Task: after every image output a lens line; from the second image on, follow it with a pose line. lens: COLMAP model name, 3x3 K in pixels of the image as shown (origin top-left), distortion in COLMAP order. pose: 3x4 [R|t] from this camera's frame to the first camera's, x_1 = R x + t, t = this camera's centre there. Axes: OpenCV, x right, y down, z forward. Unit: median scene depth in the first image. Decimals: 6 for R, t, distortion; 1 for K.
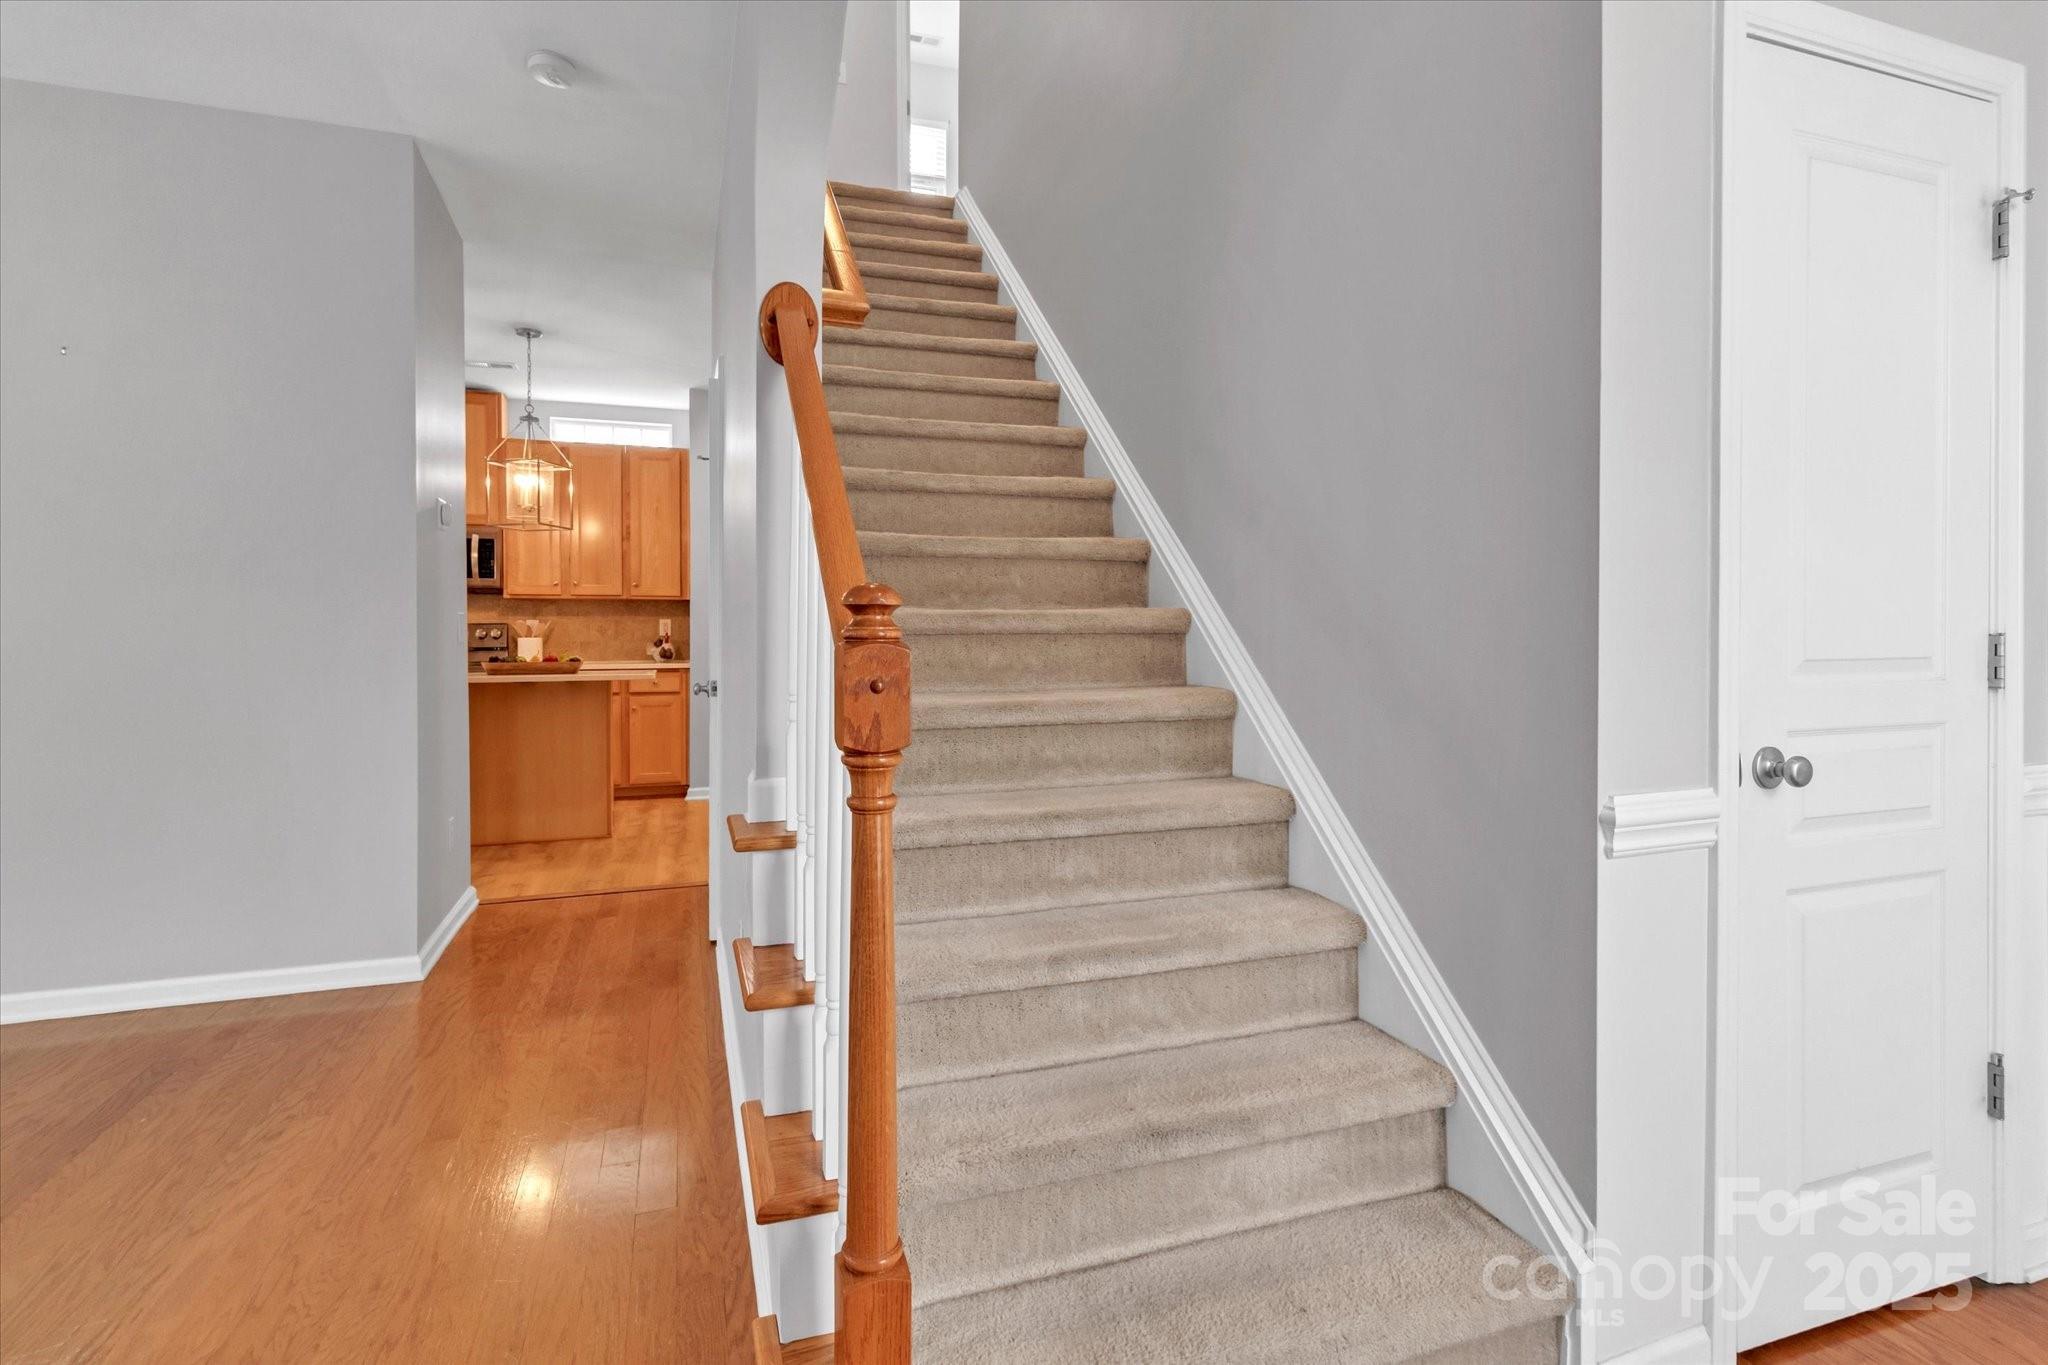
lens RADIAL K [[982.0, 0, 1022.6], [0, 982.0, 652.8], [0, 0, 1]] dist [0.000441, 0.000139]
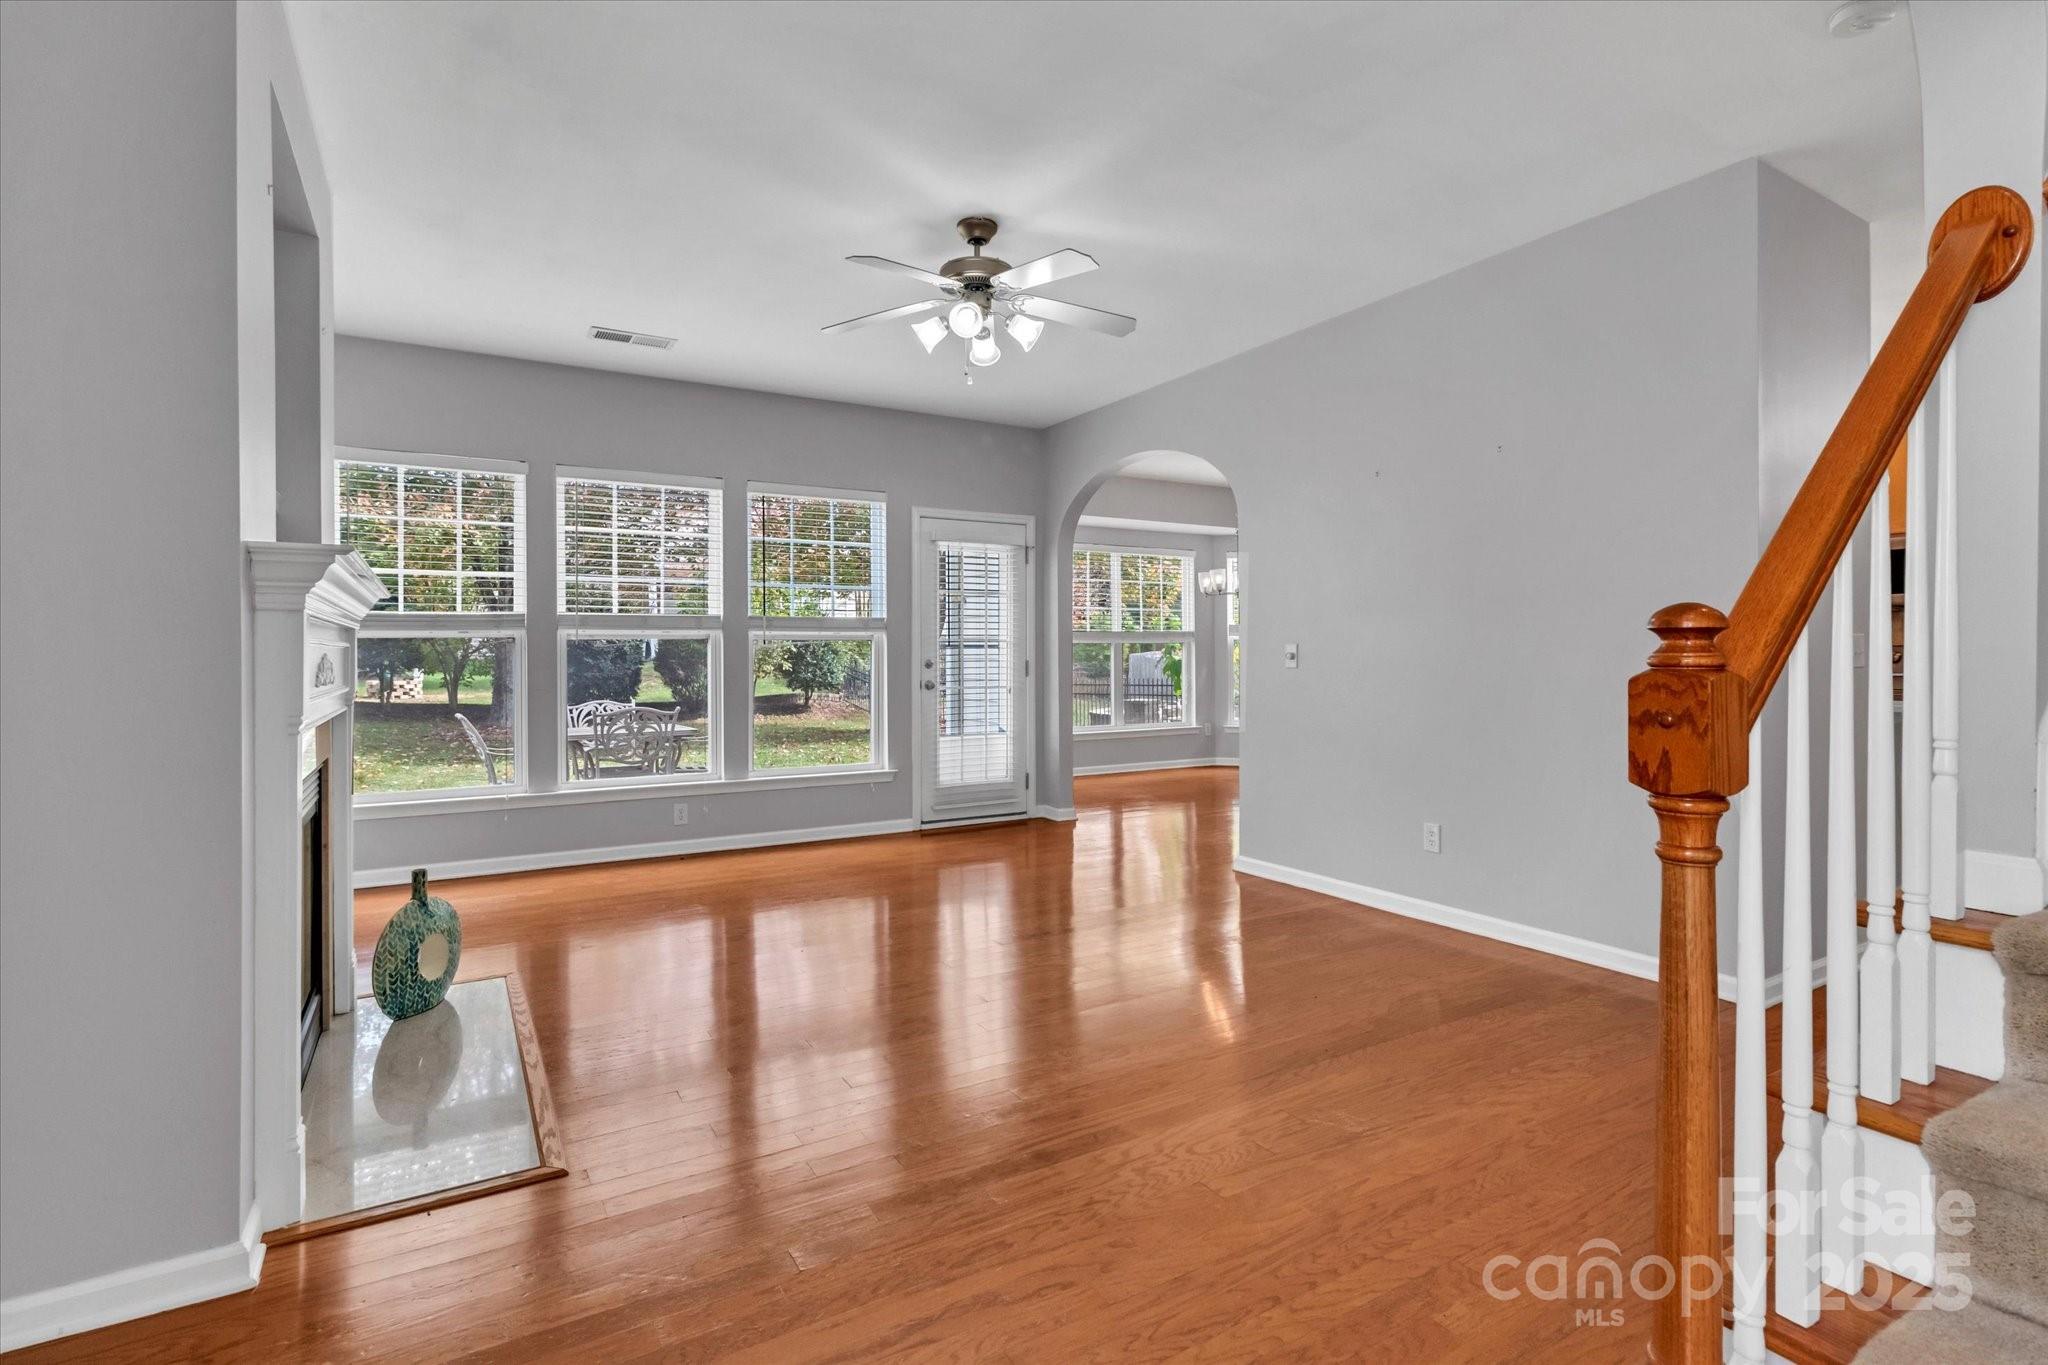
lens RADIAL K [[982.0, 0, 1022.6], [0, 982.0, 652.8], [0, 0, 1]] dist [0.000441, 0.000139]
pose [[0.192902, -0.005521, -0.981202, 0.358712], [-0.013177, 0.999879, -0.008216, -0.007087], [0.981129, 0.014514, 0.192806, 0.140772]]
